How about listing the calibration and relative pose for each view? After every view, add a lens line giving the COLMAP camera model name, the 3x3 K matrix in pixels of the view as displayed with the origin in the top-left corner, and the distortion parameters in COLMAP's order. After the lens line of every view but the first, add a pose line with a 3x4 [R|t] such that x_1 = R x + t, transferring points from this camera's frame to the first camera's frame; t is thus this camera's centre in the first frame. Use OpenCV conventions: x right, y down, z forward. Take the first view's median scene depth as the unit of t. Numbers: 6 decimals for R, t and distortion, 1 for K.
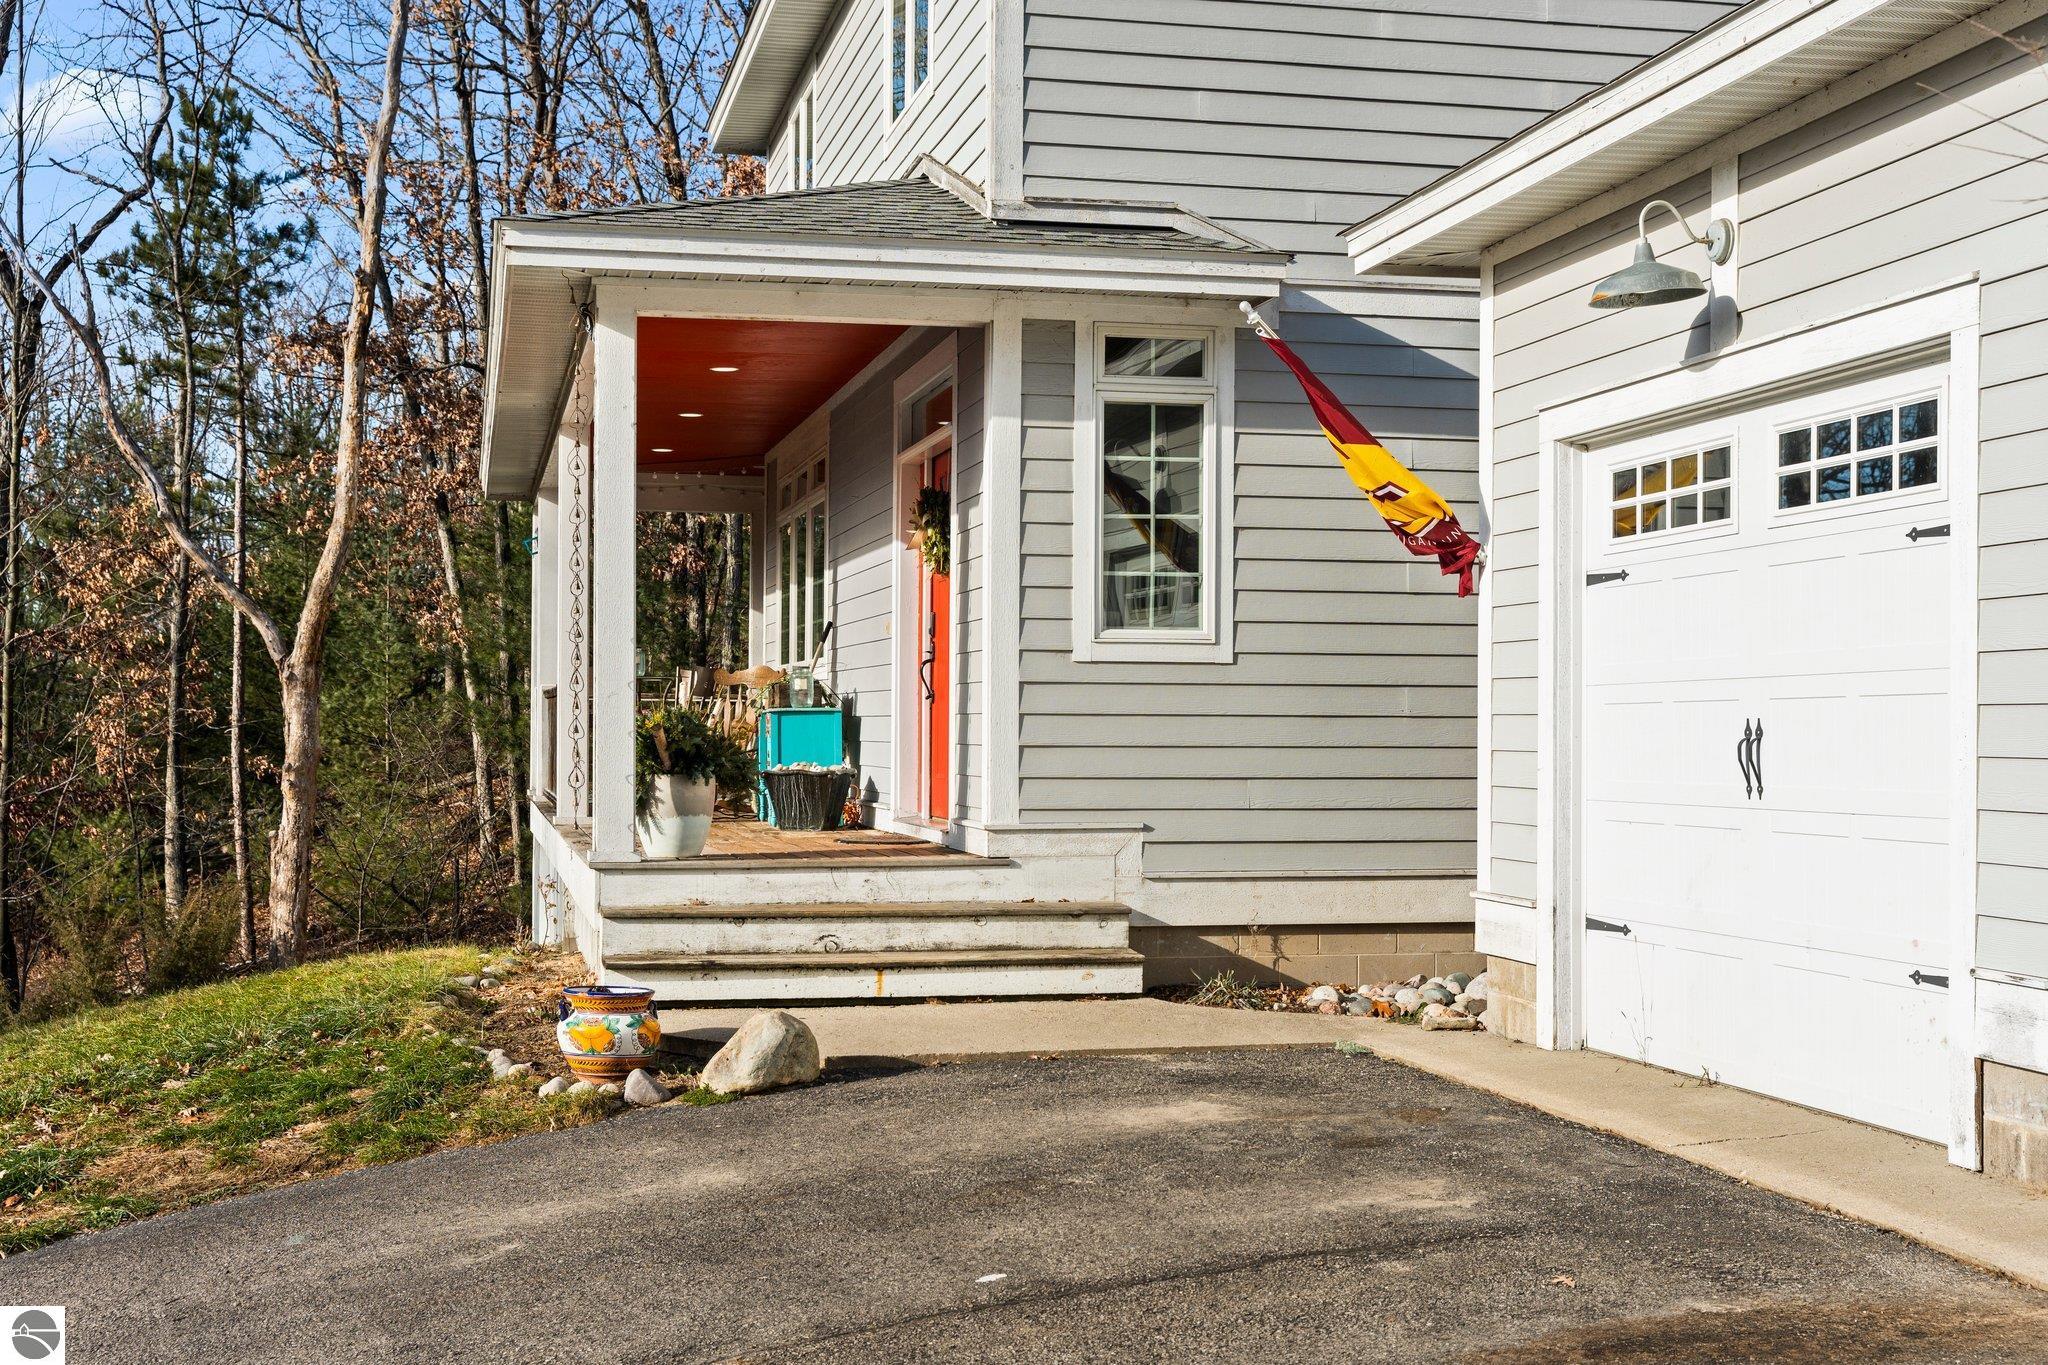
lens RADIAL K [[2588.3, 0, 1024.0], [0, 2588.3, 682.5], [0, 0, 1]] dist [0.030162, 0.019483]
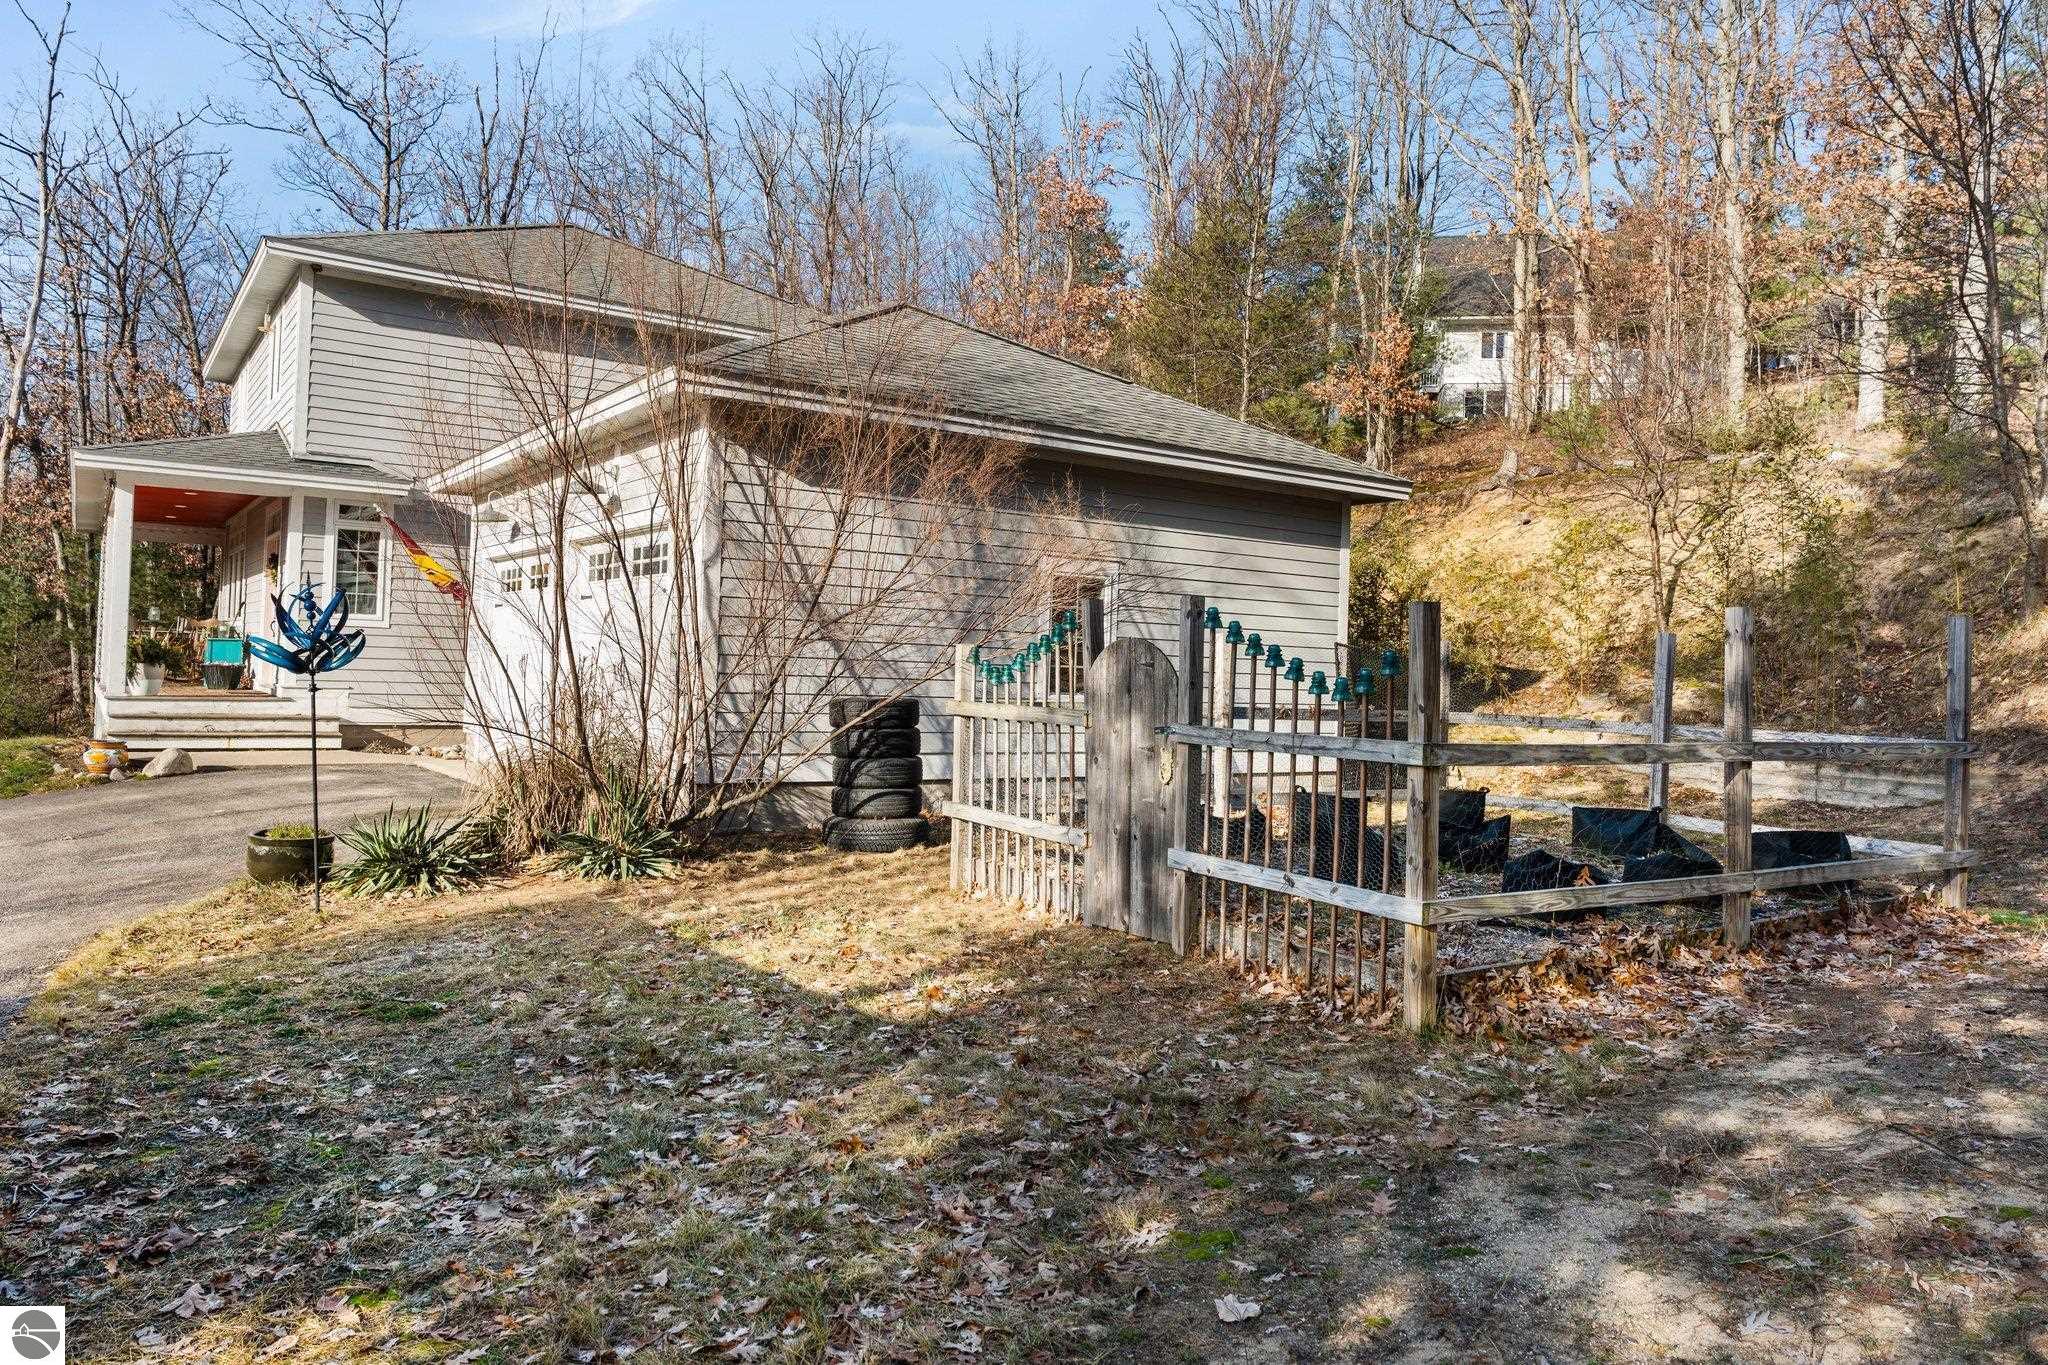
lens RADIAL K [[1381.5, 0, 1024.3], [0, 1381.5, 629.6], [0, 0, 1]] dist [-0.002368, -0.002305]
pose [[0.924310, 0.036309, 0.379912, 0.119075], [-0.034412, 0.999338, -0.011784, -0.009335], [-0.380089, -0.002181, 0.924947, -0.475875]]
